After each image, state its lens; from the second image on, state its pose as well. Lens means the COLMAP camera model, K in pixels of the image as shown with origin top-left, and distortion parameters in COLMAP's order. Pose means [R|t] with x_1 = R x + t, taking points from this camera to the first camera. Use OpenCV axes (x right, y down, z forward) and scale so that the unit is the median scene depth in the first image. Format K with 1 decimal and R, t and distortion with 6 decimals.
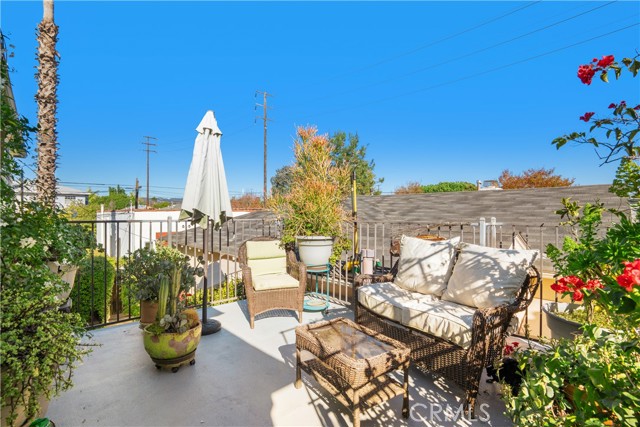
lens RADIAL K [[330.0, 0, 320.0], [0, 330.0, 213.5], [0, 0, 1]] dist [-0.002715, -0.000224]
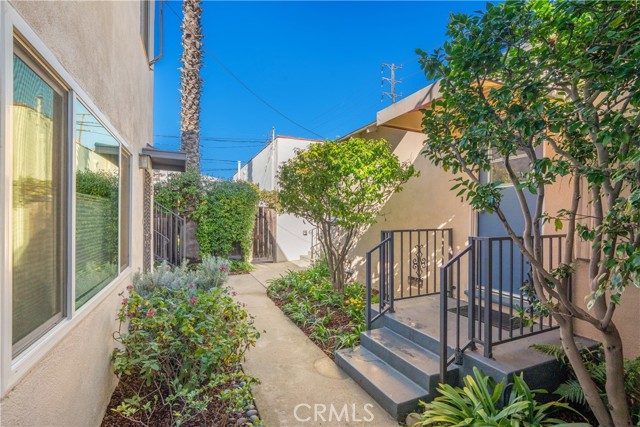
lens RADIAL K [[330.0, 0, 320.0], [0, 330.0, 213.5], [0, 0, 1]] dist [-0.002715, -0.000224]
pose [[0.945584, -0.000086, -0.325378, -0.229646], [-0.007064, 0.999759, -0.020794, 0.256426], [0.325301, 0.021961, 0.945355, 0.300098]]
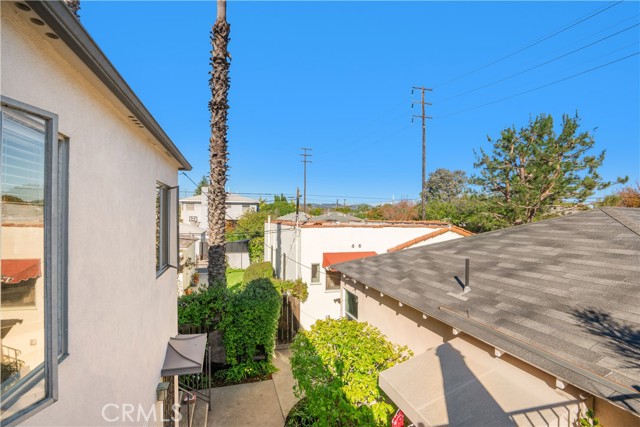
lens RADIAL K [[330.0, 0, 320.0], [0, 330.0, 213.5], [0, 0, 1]] dist [-0.002715, -0.000224]
pose [[0.908509, 0.001701, -0.417862, -0.191464], [-0.008007, 0.999879, -0.013339, -0.039109], [0.417789, 0.015464, 0.908413, 0.289786]]
